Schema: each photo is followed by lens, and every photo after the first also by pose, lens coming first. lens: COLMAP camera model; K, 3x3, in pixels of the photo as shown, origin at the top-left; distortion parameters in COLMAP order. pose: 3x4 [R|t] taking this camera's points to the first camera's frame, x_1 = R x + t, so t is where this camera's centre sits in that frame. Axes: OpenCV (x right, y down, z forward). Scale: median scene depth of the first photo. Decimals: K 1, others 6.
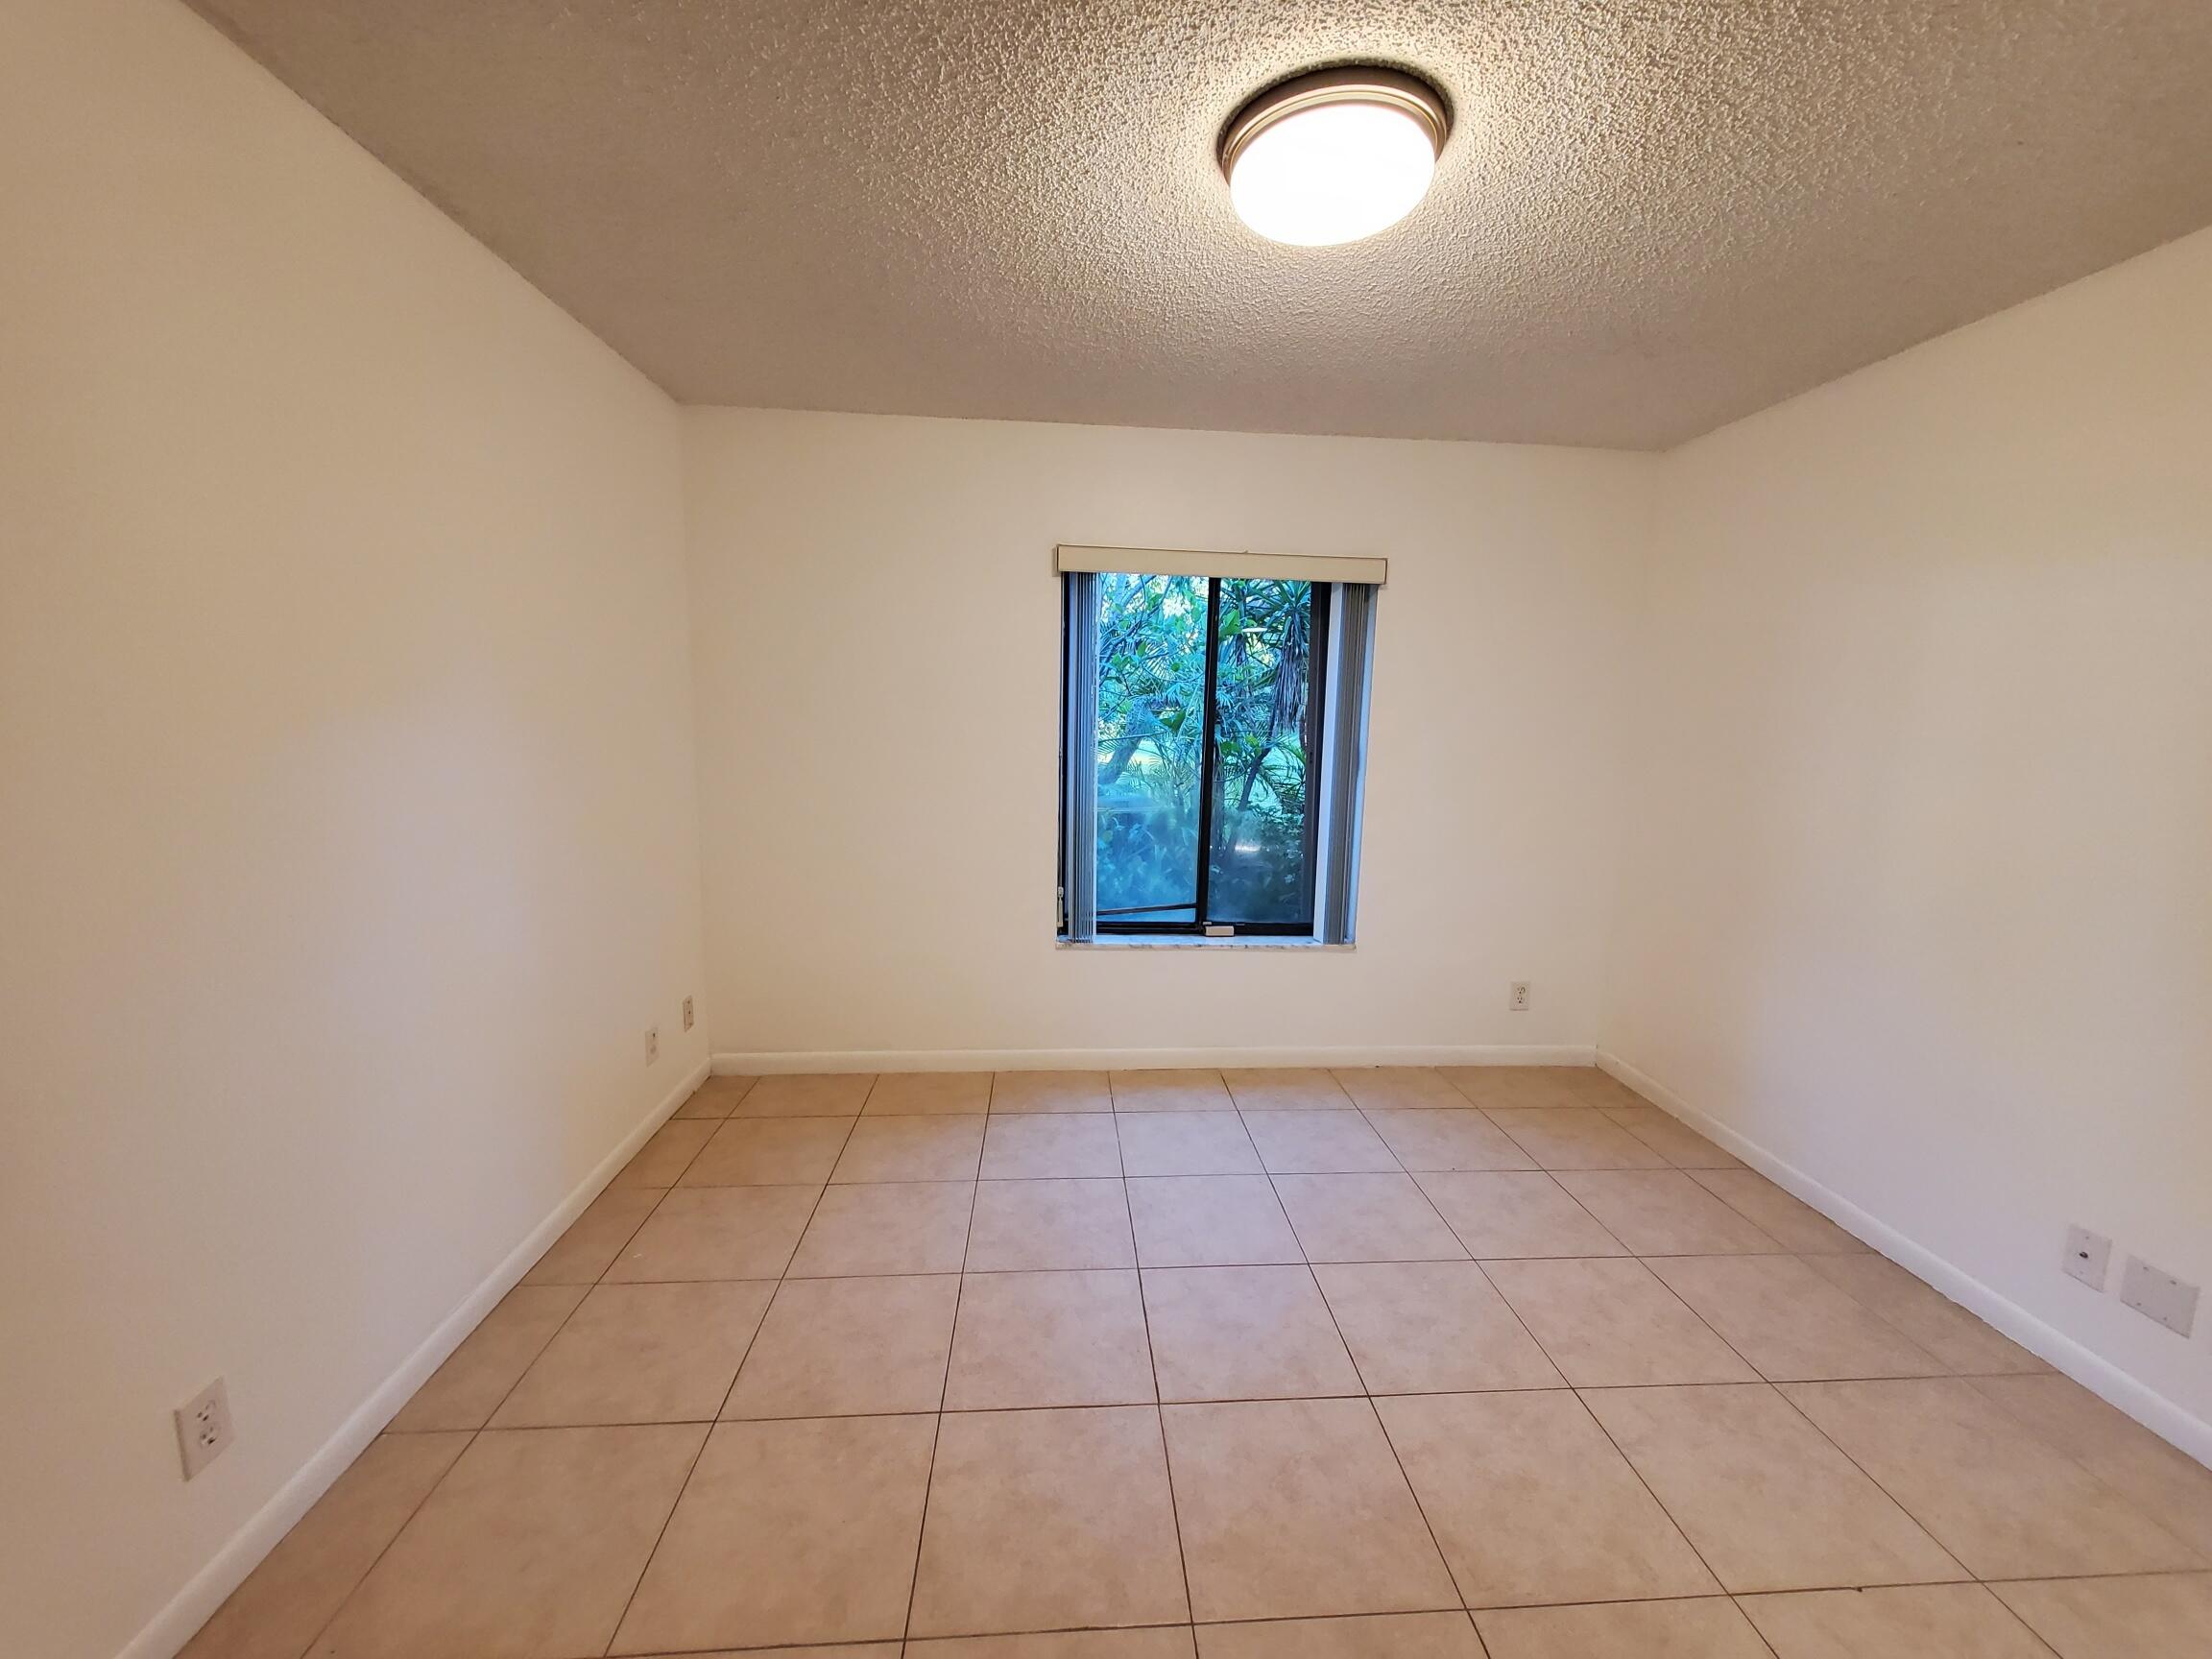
lens RADIAL K [[880.0, 0, 1108.1], [0, 880.0, 833.4], [0, 0, 1]] dist [0.006851, -0.001613]
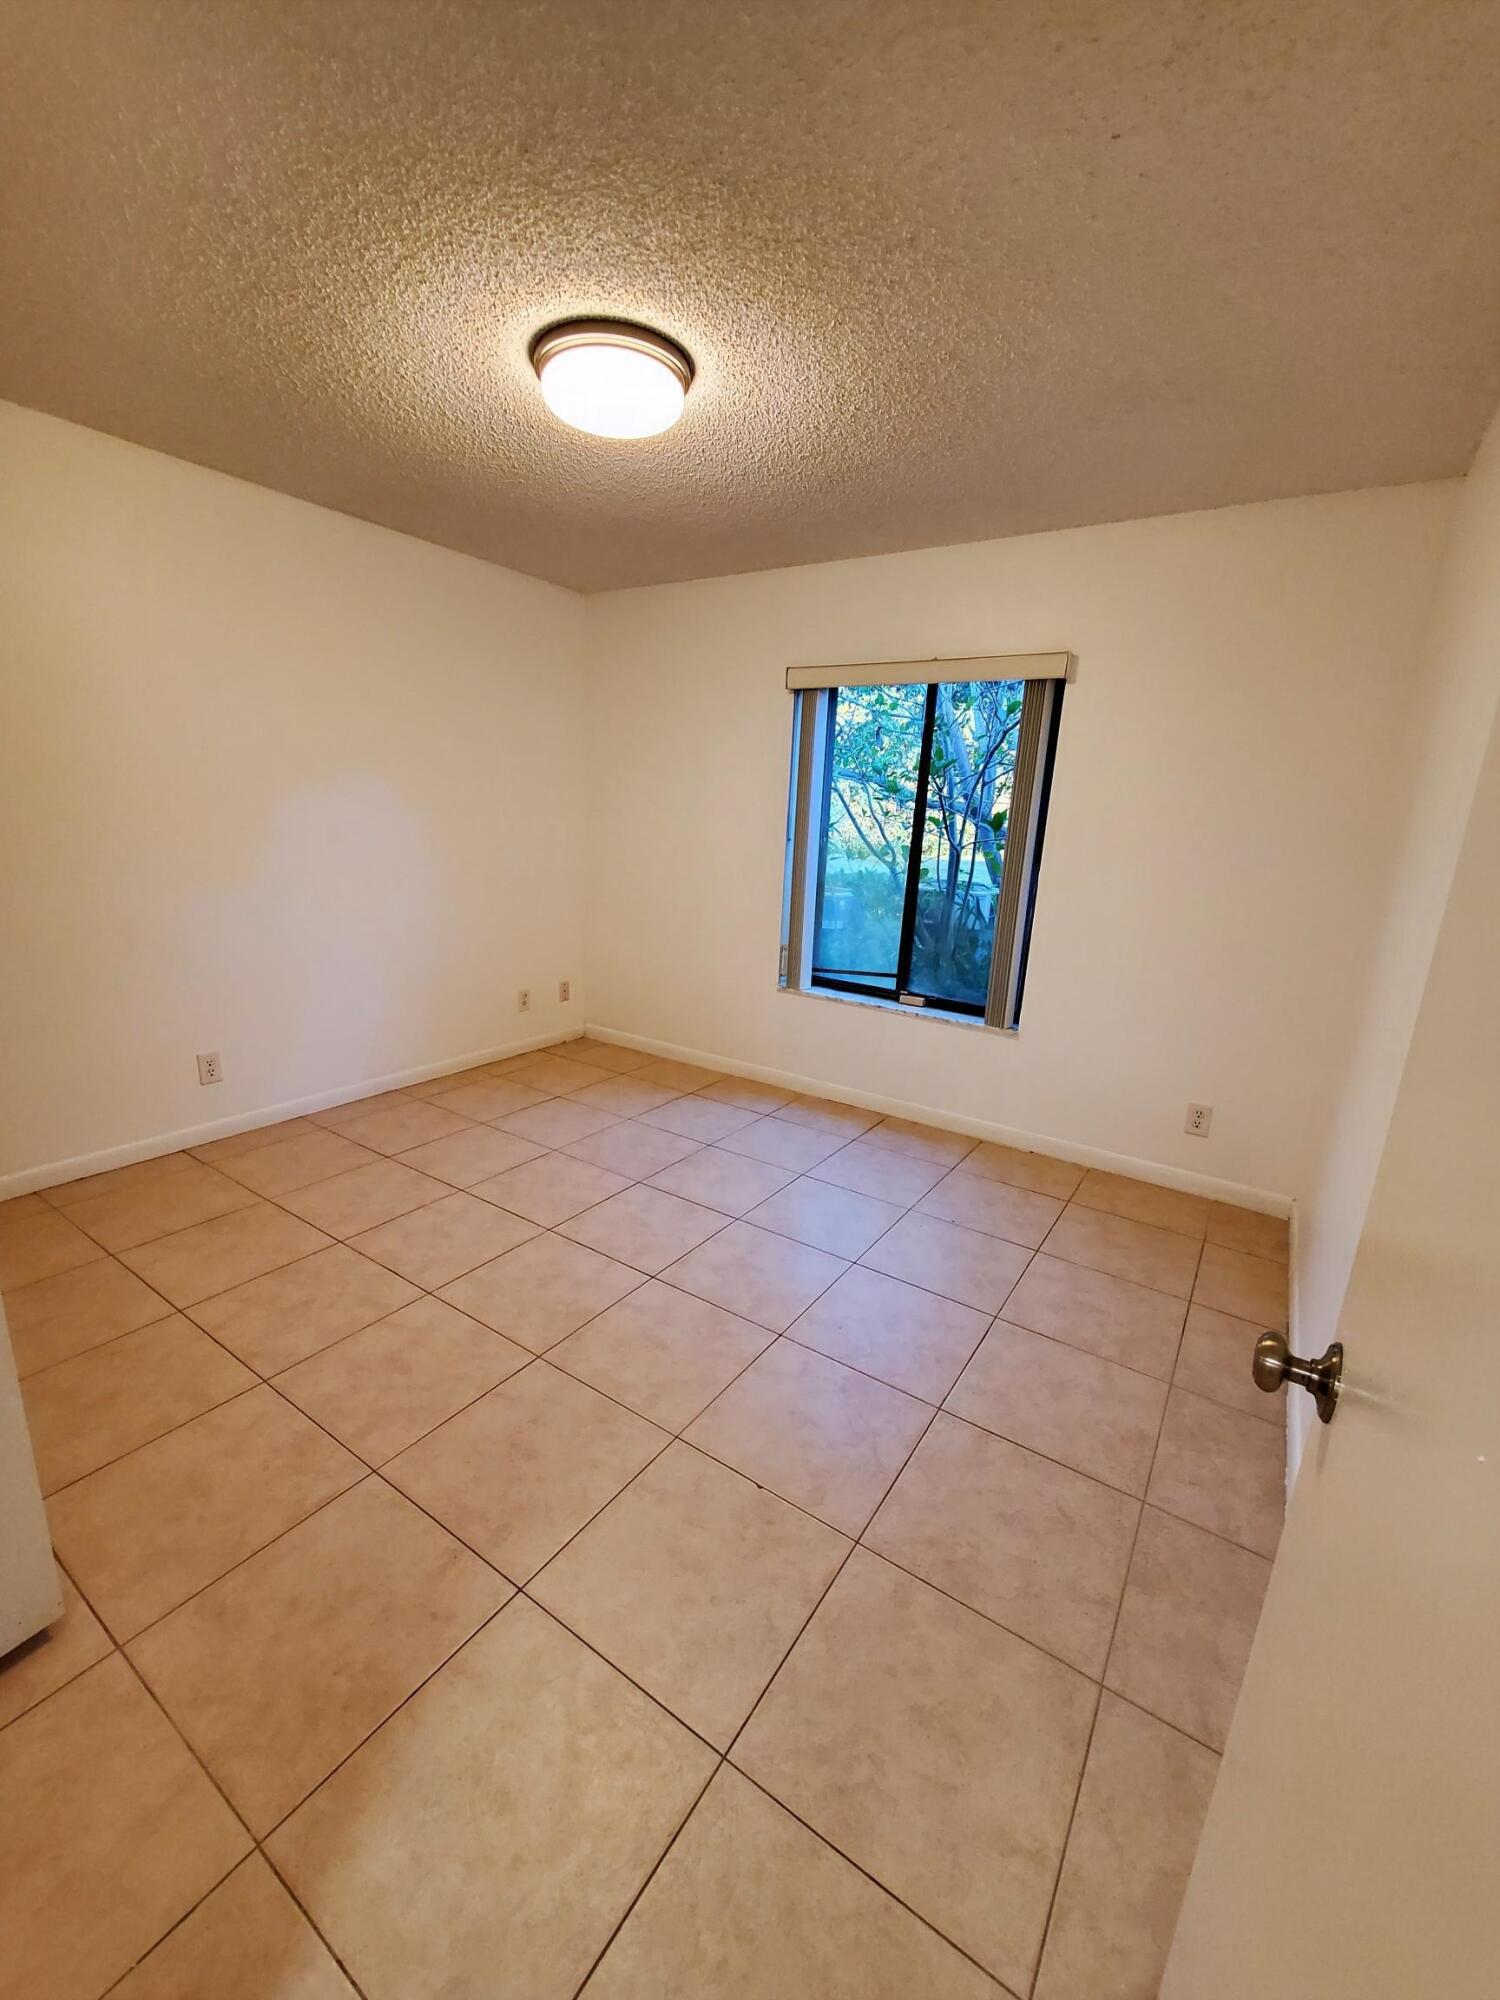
lens RADIAL K [[795.7, 0, 744.9], [0, 795.7, 1002.9], [0, 0, 1]] dist [0.006851, -0.001613]
pose [[0.790709, 0.159522, -0.591043, 0.622861], [-0.113894, 0.986930, 0.114002, 0.022286], [0.601504, -0.022826, 0.798543, 0.044151]]
